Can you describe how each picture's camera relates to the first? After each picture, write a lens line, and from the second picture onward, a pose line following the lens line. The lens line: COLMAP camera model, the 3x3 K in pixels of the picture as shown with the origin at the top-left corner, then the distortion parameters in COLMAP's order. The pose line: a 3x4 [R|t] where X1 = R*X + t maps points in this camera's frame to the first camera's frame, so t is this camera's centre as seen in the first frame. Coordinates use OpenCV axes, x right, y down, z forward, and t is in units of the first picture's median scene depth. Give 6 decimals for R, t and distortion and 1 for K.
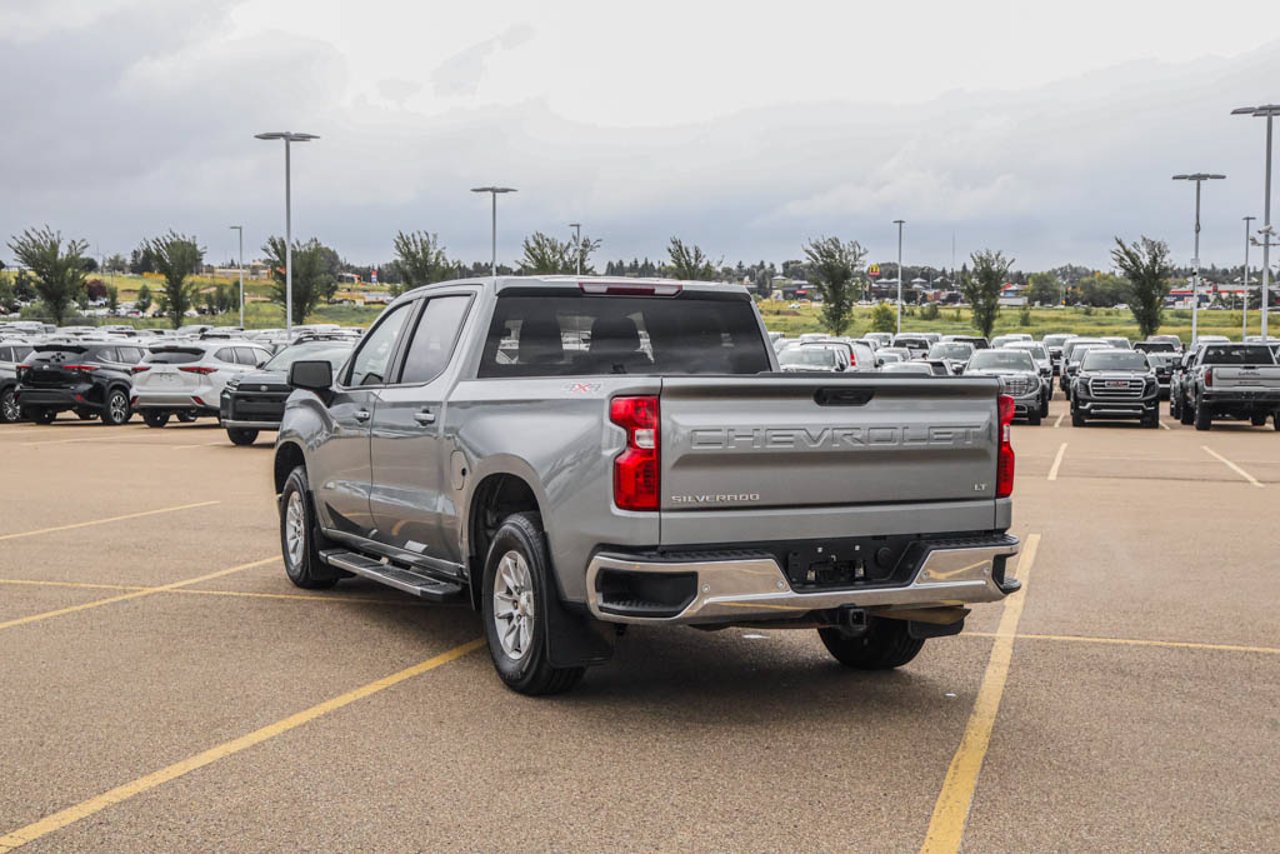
lens RADIAL K [[1616.2, 0, 640.0], [0, 1616.2, 427.0], [0, 0, 1]] dist [0.002108, 0.029394]
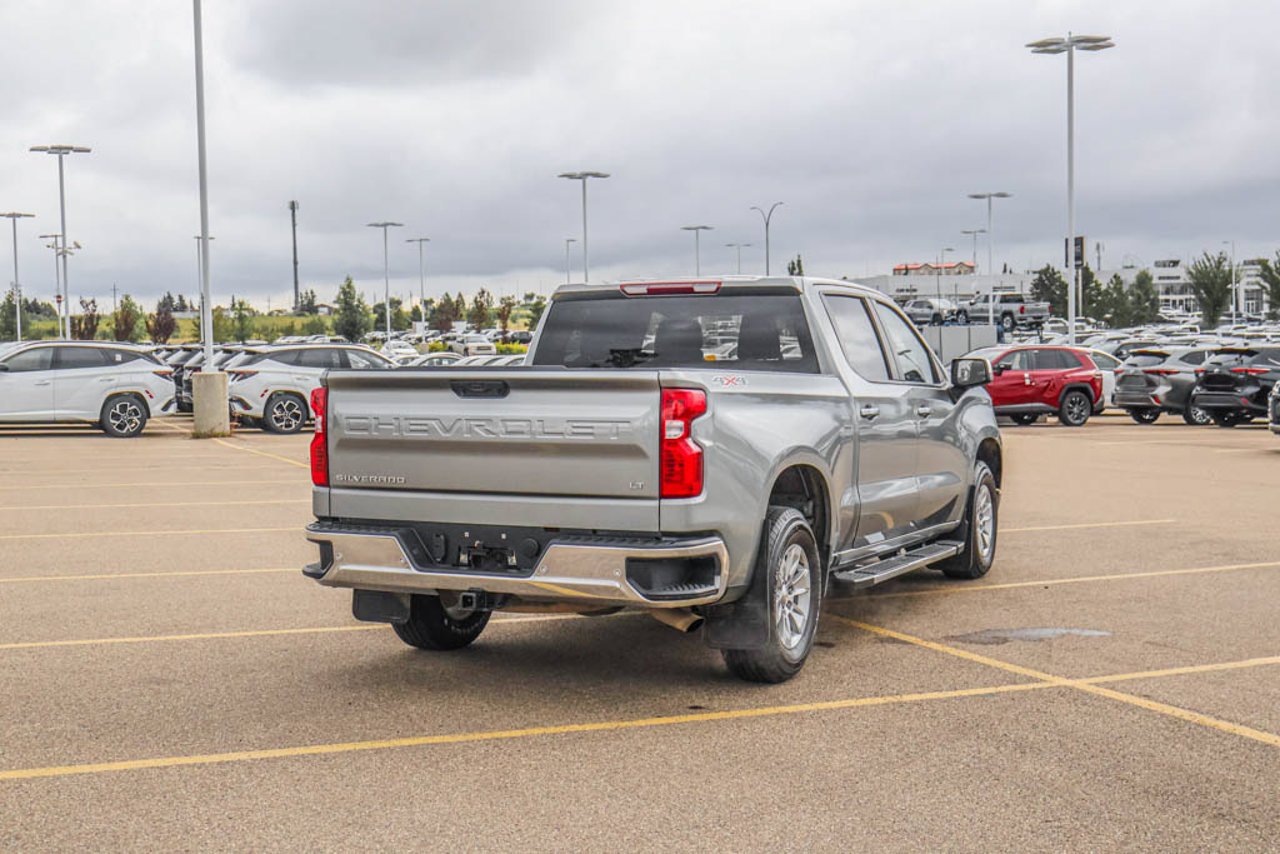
lens RADIAL K [[1602.7, 0, 640.0], [0, 1602.7, 427.0], [0, 0, 1]] dist [0.021007, 0.030848]
pose [[0.634419, 0.021591, -0.772688, 0.203192], [-0.024041, 0.999677, 0.008195, -0.001118], [0.772616, 0.013377, 0.634733, 0.086412]]
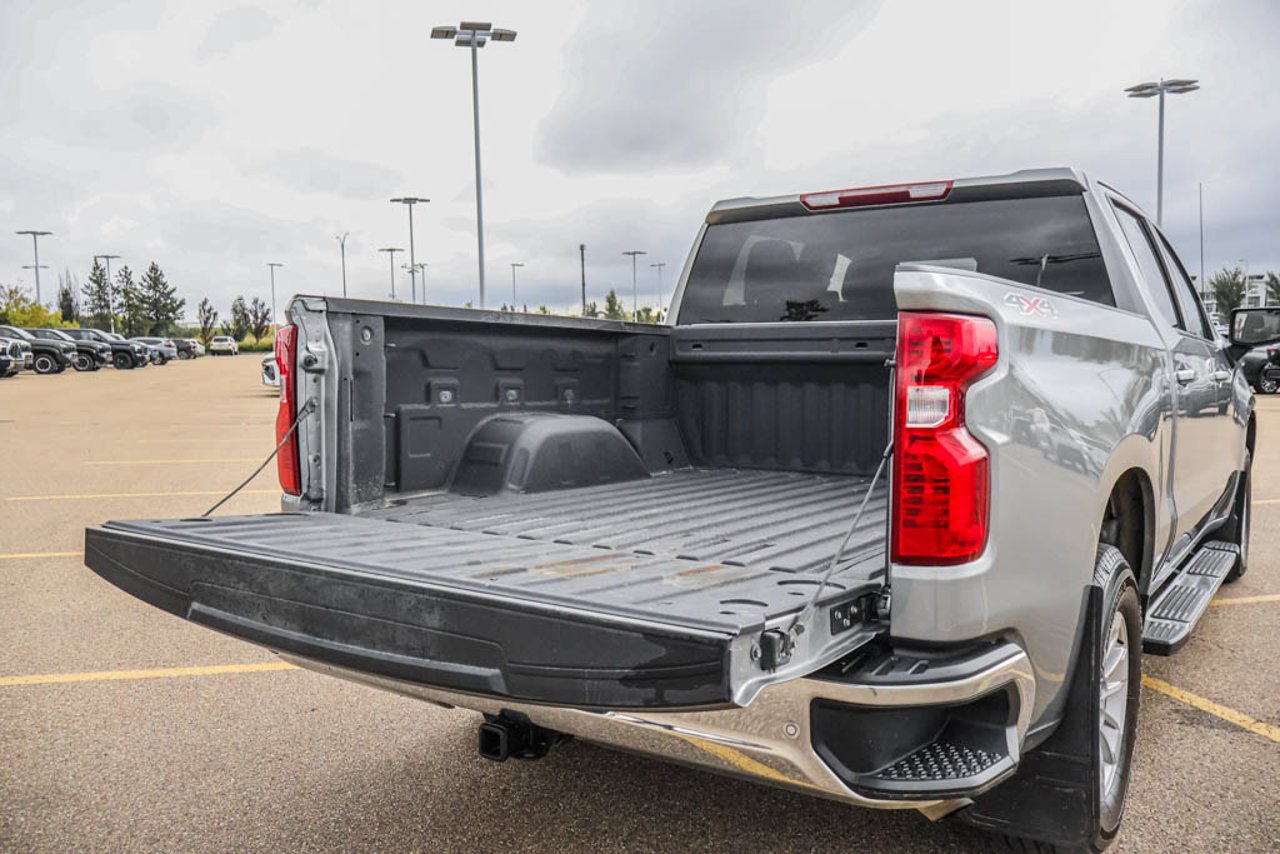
lens RADIAL K [[1059.4, 0, 640.0], [0, 1059.4, 427.0], [0, 0, 1]] dist [-0.004102, -0.002287]
pose [[0.505763, 0.054152, -0.860971, 0.091739], [-0.029065, 0.998531, 0.045730, -0.000298], [0.862182, 0.001896, 0.506594, 0.175122]]
